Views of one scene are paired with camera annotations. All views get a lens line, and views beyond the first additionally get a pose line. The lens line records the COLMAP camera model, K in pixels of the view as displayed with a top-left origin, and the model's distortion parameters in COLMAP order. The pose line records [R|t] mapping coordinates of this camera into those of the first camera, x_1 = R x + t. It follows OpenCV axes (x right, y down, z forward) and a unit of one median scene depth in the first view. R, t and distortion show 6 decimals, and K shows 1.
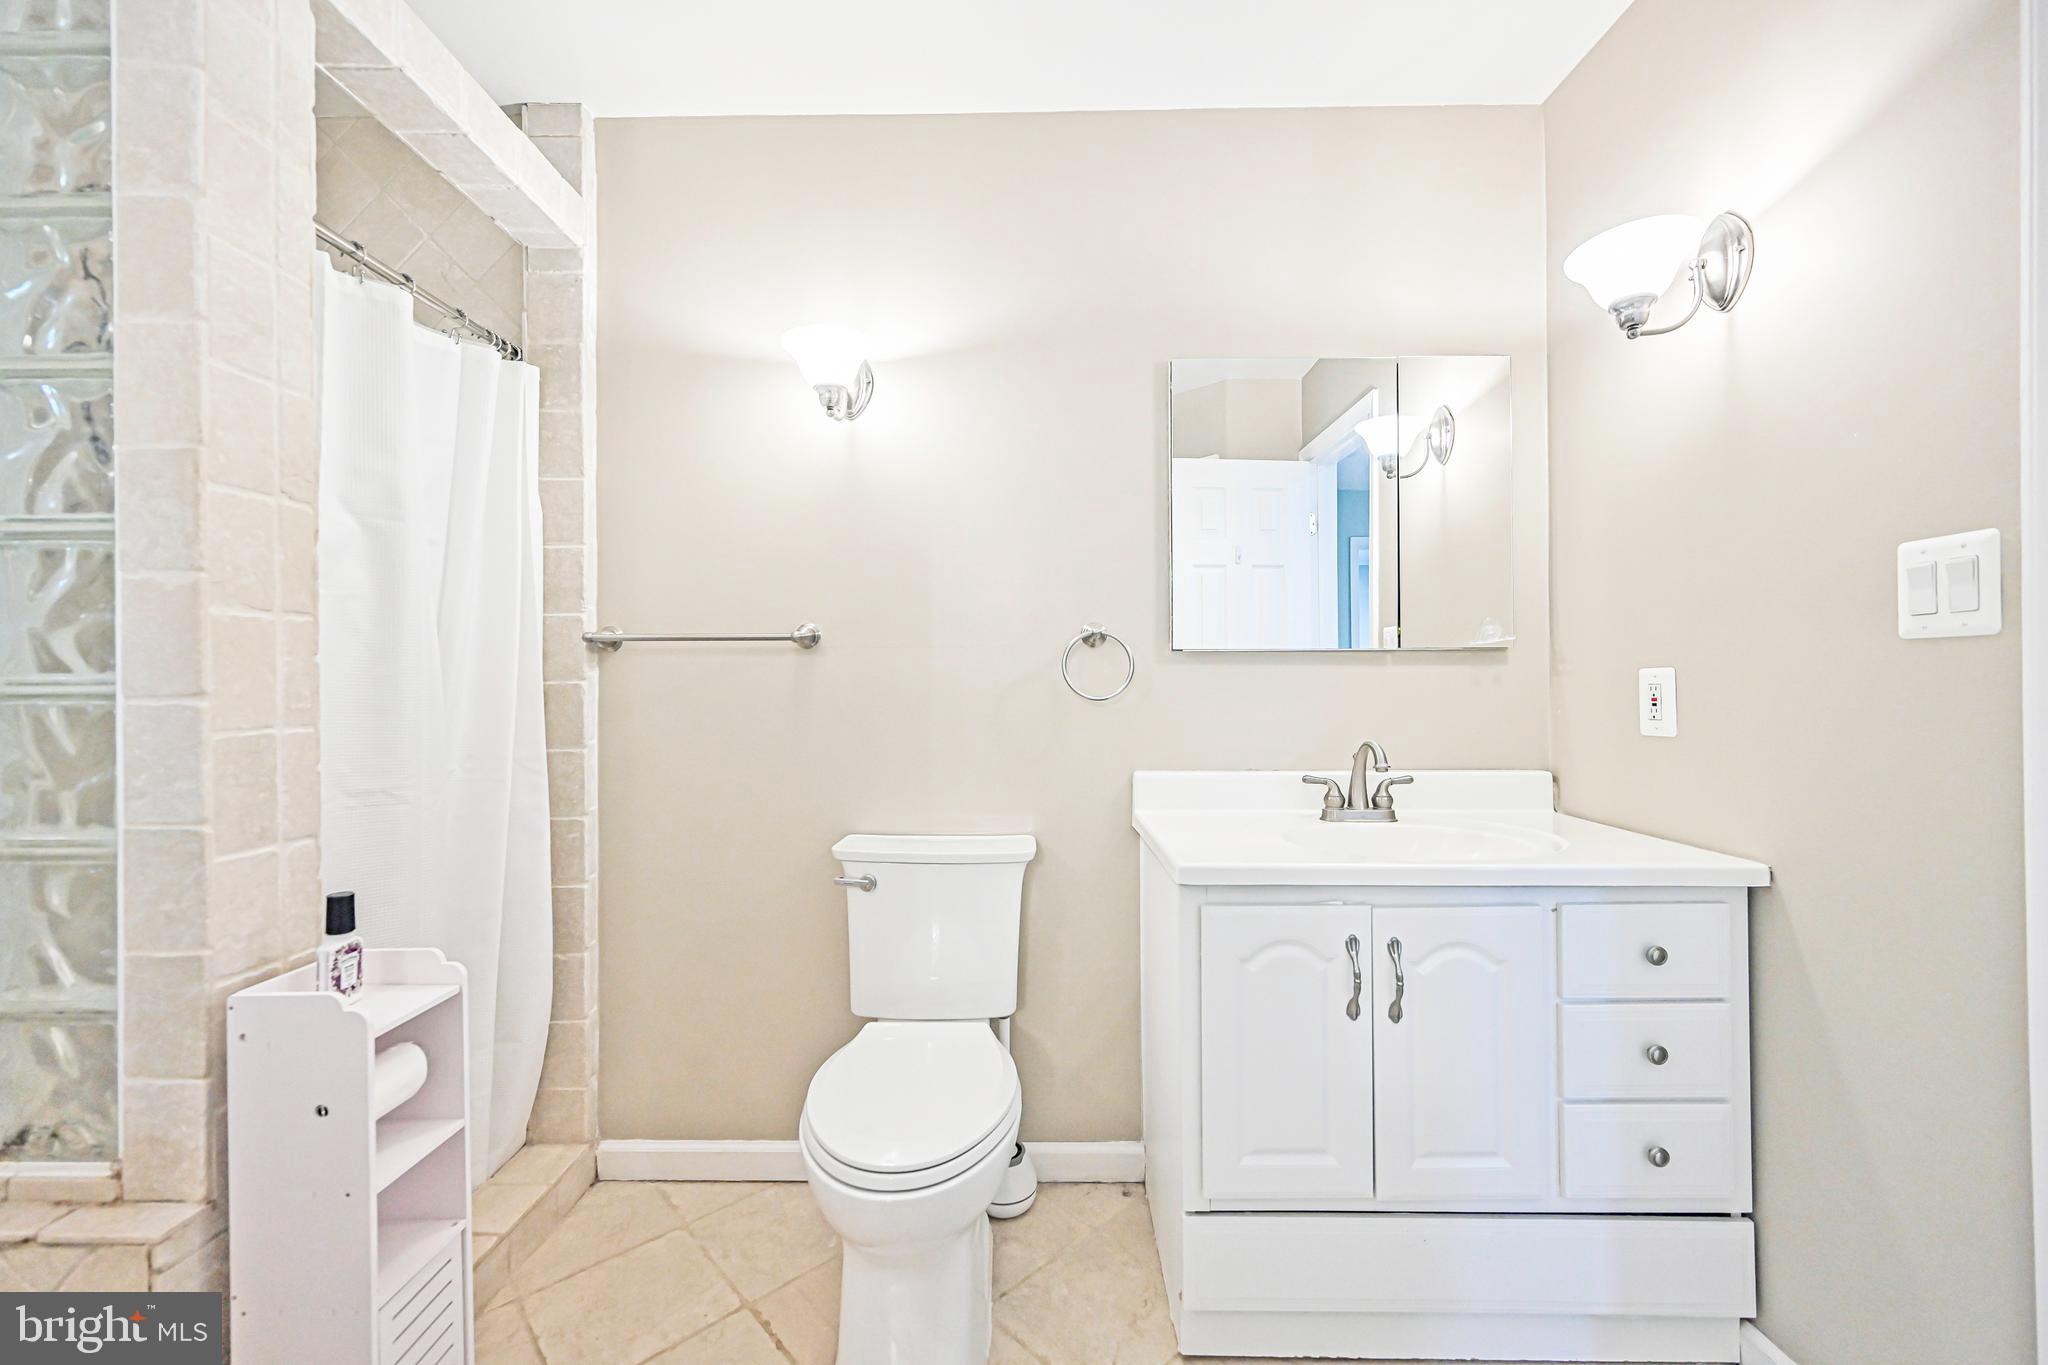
lens RADIAL K [[805.9, 0, 1024.0], [0, 805.9, 682.5], [0, 0, 1]] dist [-0.000366, 0.000073]
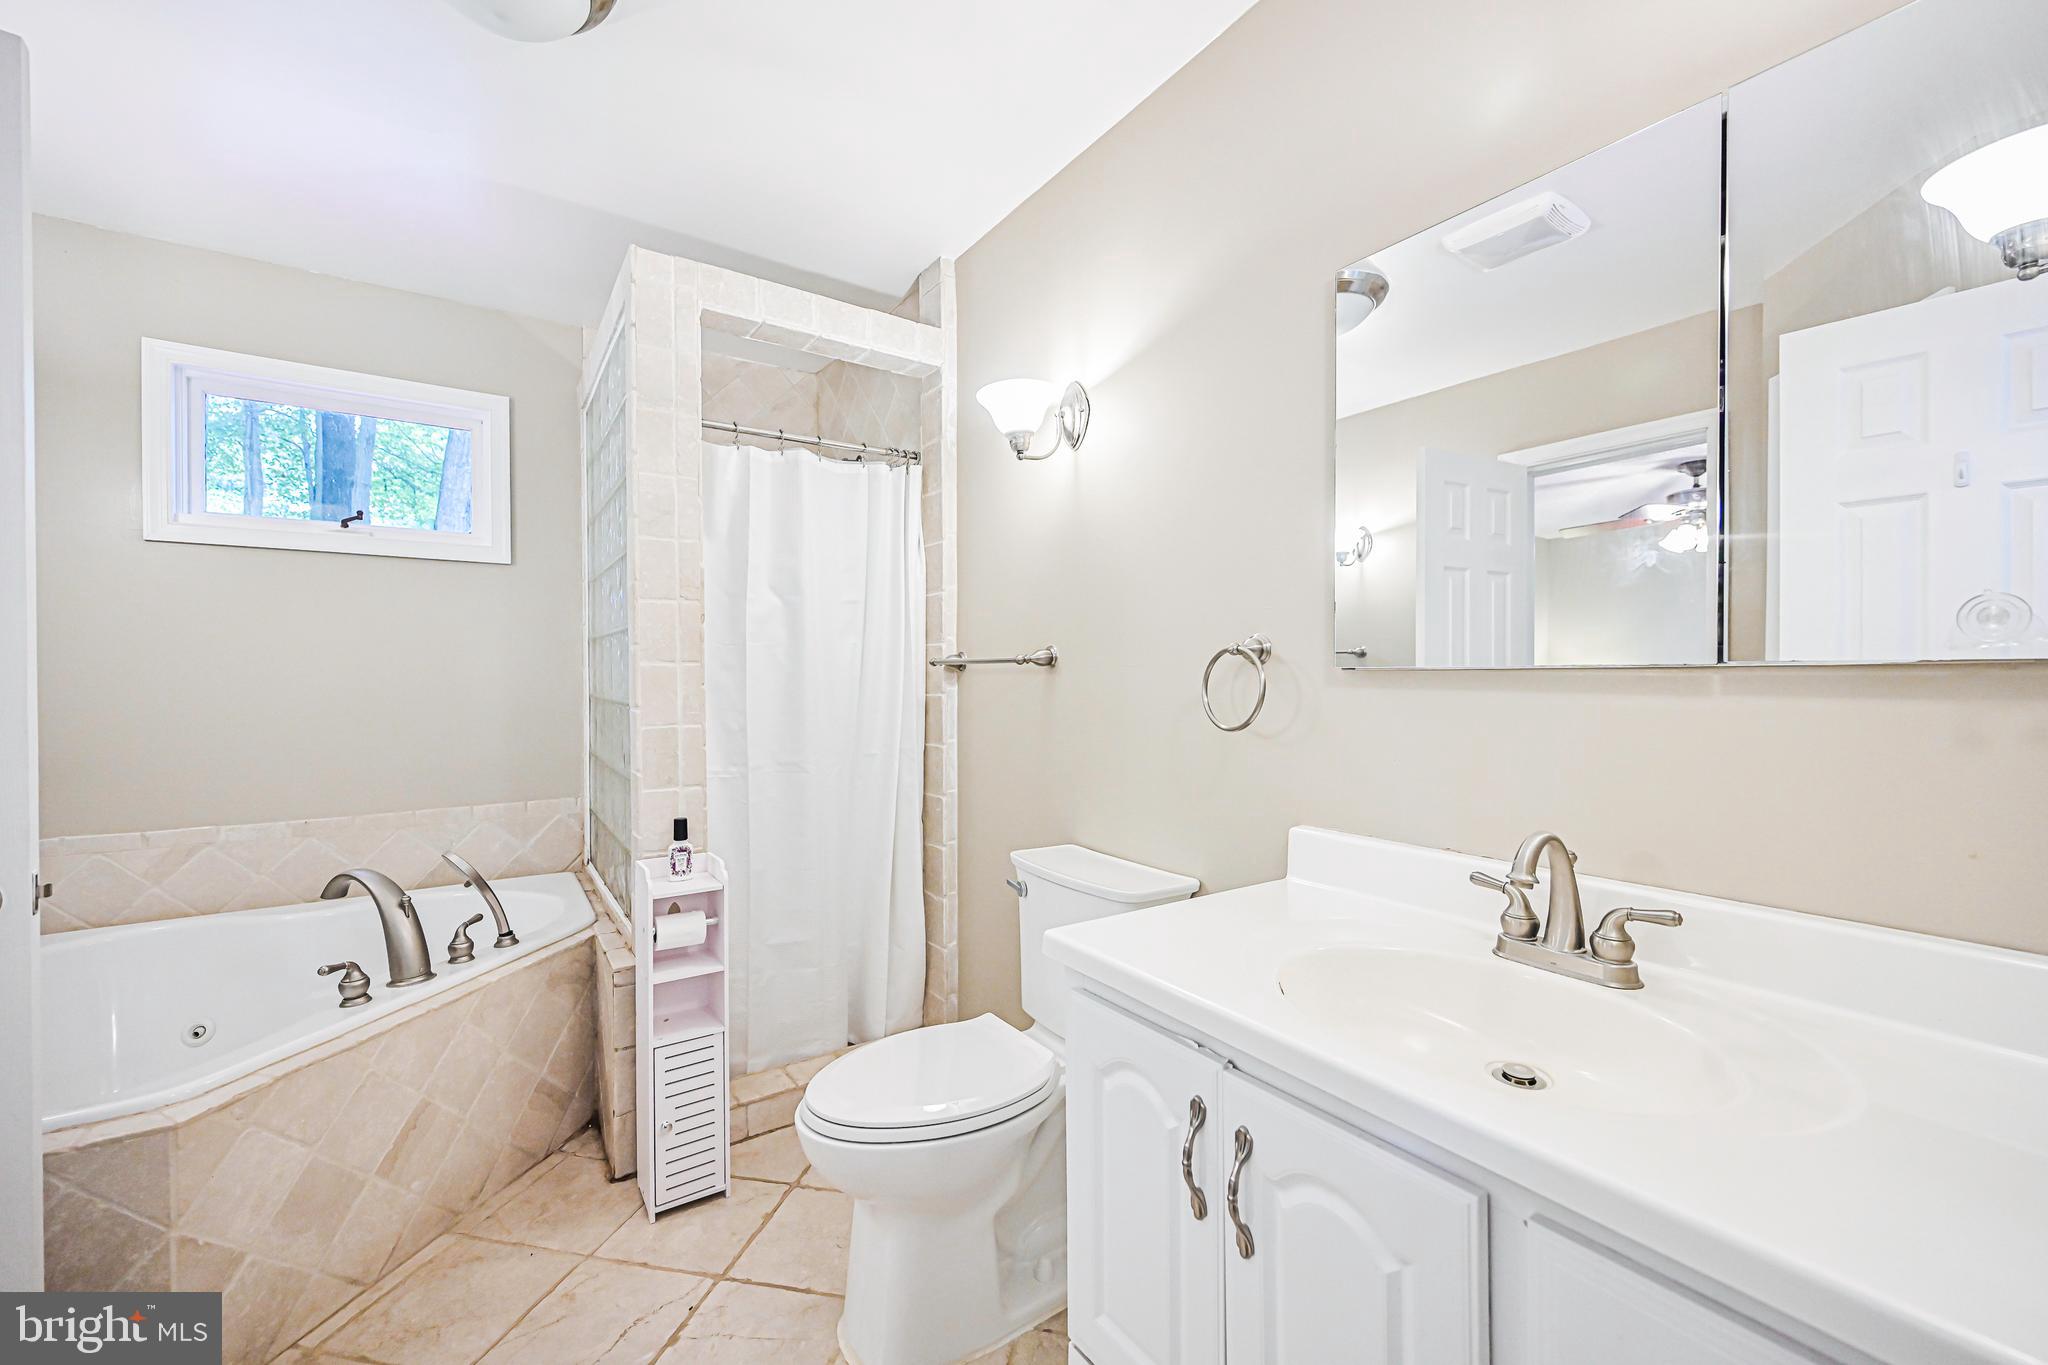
lens RADIAL K [[819.4, 0, 1023.9], [0, 819.4, 684.4], [0, 0, 1]] dist [0.001635, -0.000381]
pose [[0.572885, 0.011314, -0.819558, 1.093362], [0.000115, 0.999904, 0.013884, -0.063111], [0.819636, -0.008048, 0.572828, 0.580673]]
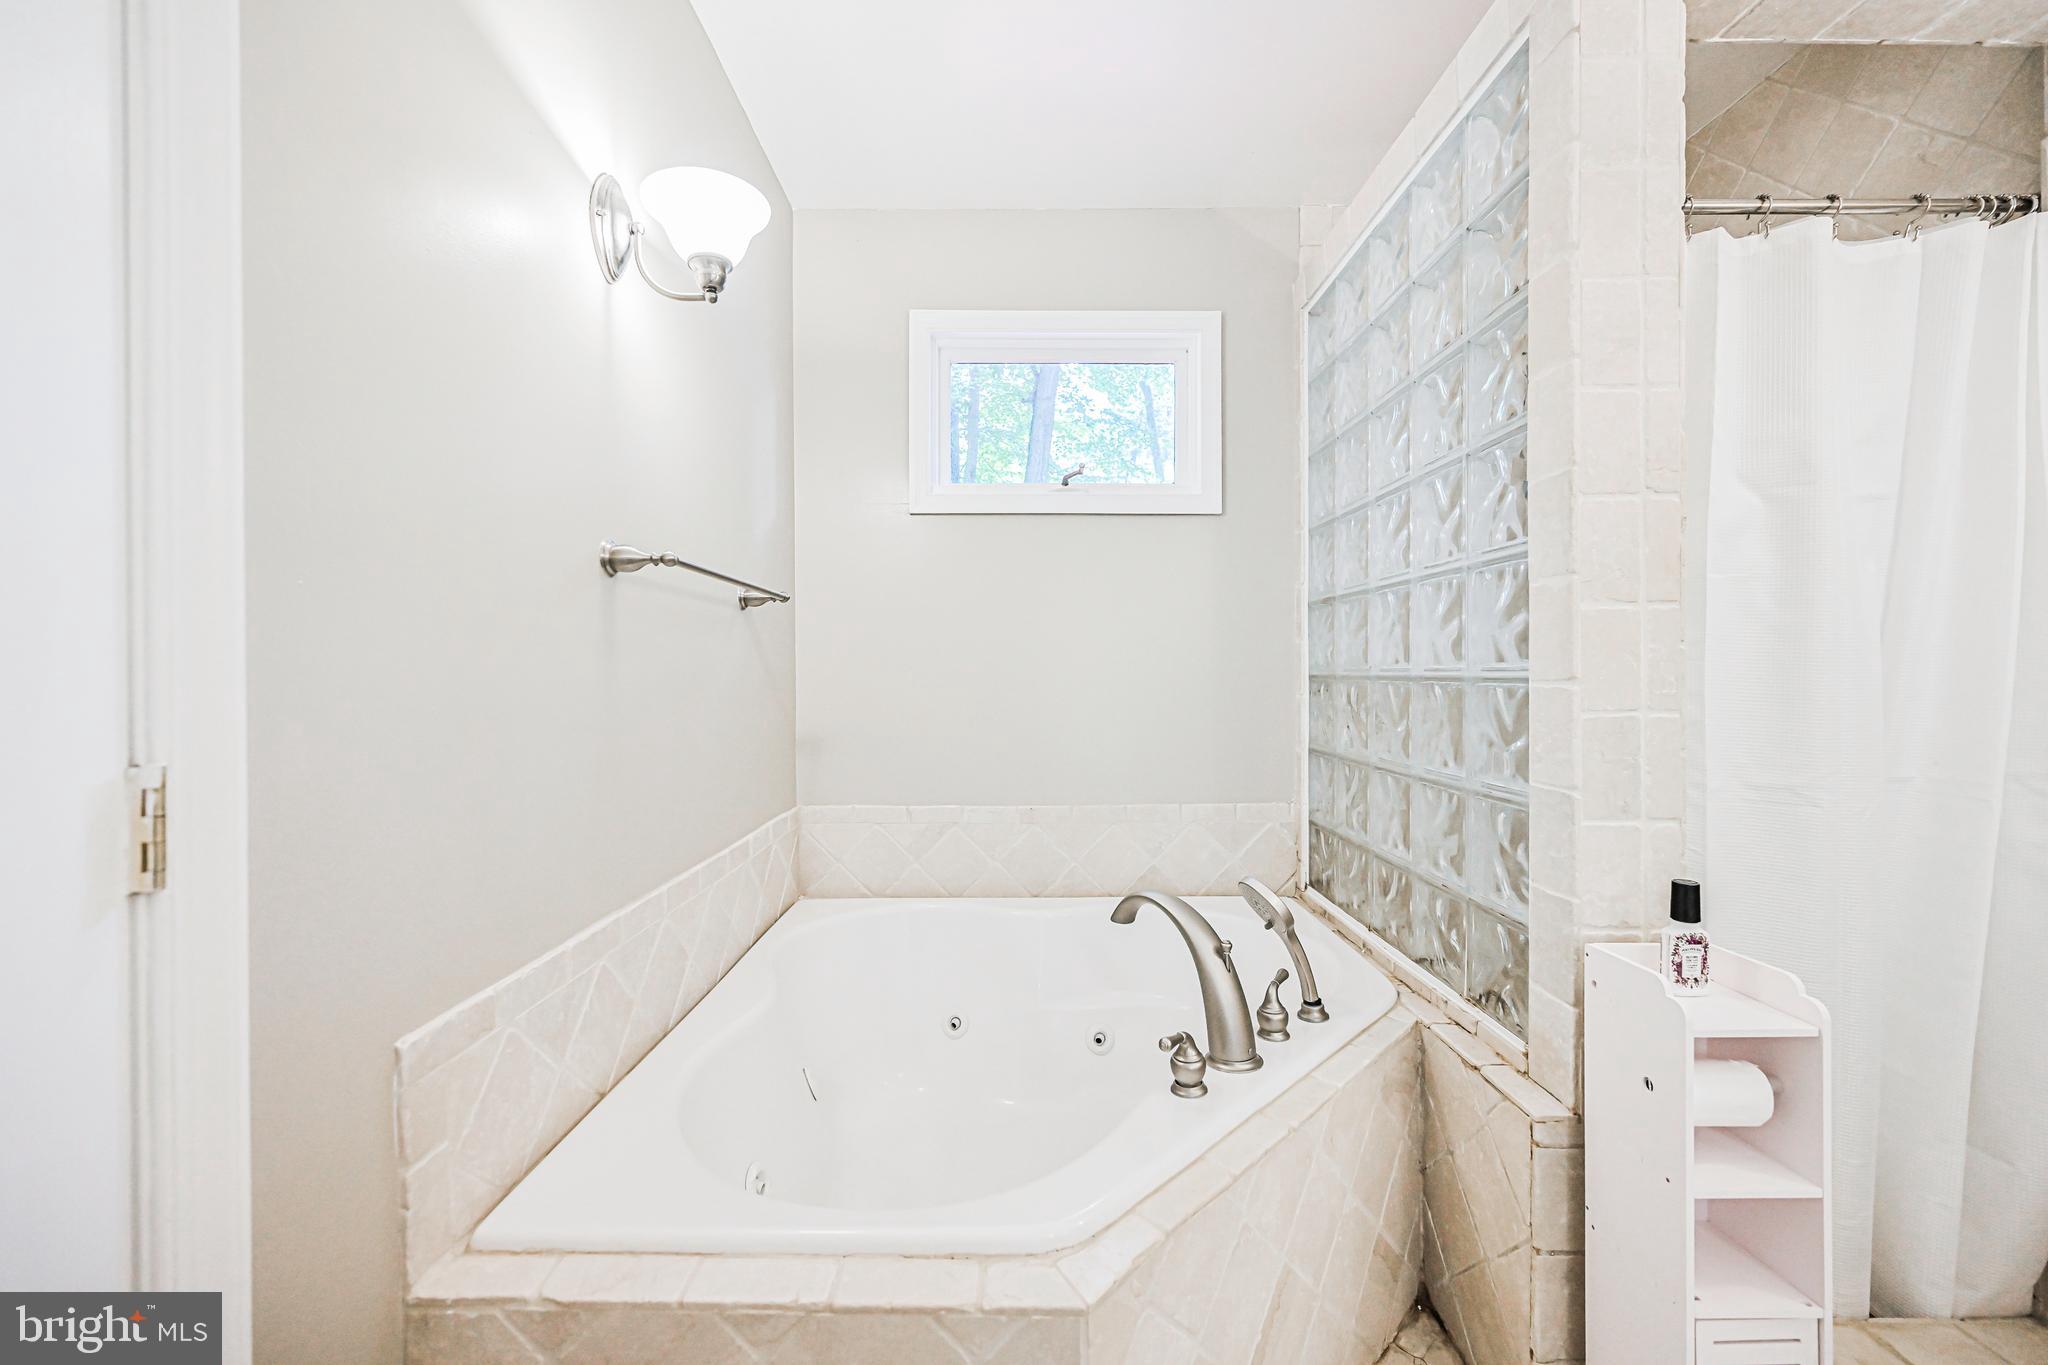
lens RADIAL K [[821.5, 0, 1014.8], [0, 821.5, 681.1], [0, 0, 1]] dist [-0.001941, -0.000296]
pose [[0.012053, 0.012488, -0.999849, 0.148957], [0.004224, 0.999912, 0.012540, -0.000961], [0.999918, -0.004375, 0.011999, 0.162429]]
